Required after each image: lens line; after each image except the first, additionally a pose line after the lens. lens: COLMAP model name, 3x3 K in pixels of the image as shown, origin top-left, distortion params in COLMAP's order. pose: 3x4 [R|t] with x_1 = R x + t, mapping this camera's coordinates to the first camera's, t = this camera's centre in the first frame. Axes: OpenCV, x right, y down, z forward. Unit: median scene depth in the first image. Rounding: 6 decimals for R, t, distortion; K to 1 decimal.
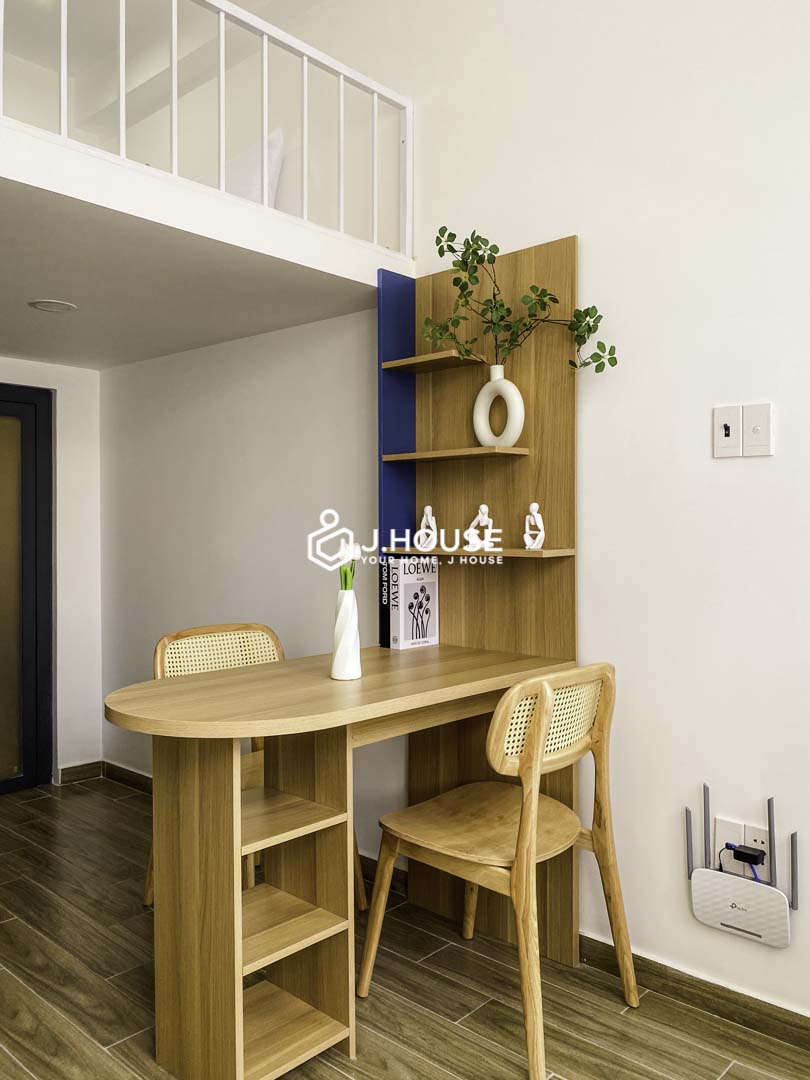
lens RADIAL K [[869.0, 0, 403.3], [0, 869.0, 551.0], [0, 0, 1]] dist [0.034542, -0.019740]
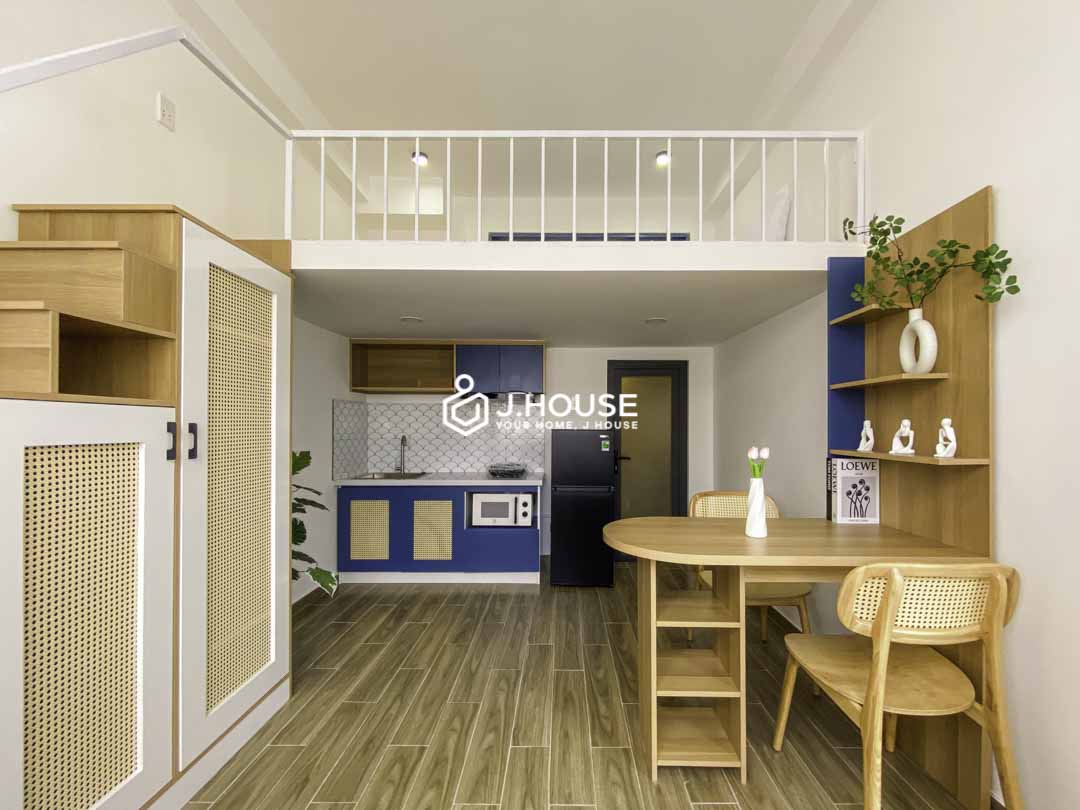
lens RADIAL K [[455.4, 0, 553.2], [0, 455.4, 433.7], [0, 0, 1]] dist [-0.000043, -0.001266]
pose [[0.668830, 0.013768, -0.743288, 0.256932], [-0.022961, 0.999734, -0.002143, -0.020818], [0.743061, 0.018500, 0.668968, 0.177866]]
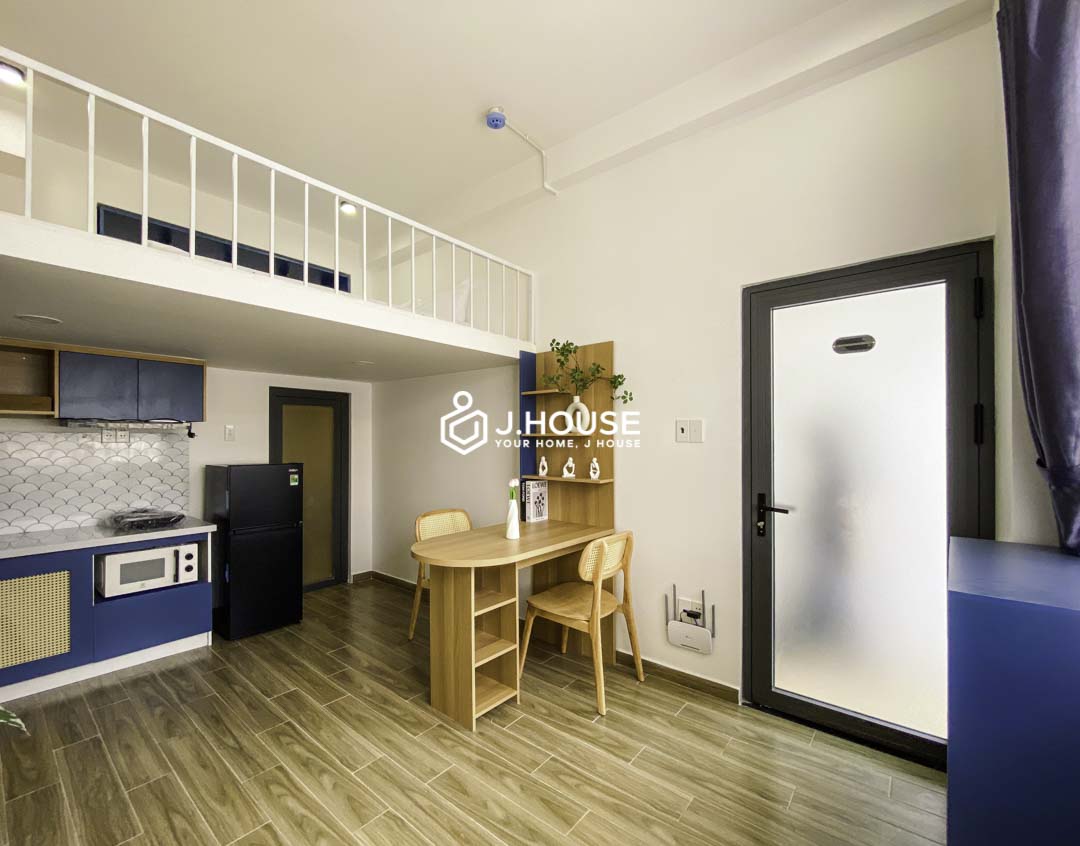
lens RADIAL K [[487.4, 0, 477.6], [0, 487.4, 448.6], [0, 0, 1]] dist [0.005128, -0.000873]
pose [[0.999718, -0.012288, -0.020314, -0.124234], [0.012362, 0.999918, 0.003485, -0.088036], [0.020269, -0.003735, 0.999788, -0.256863]]
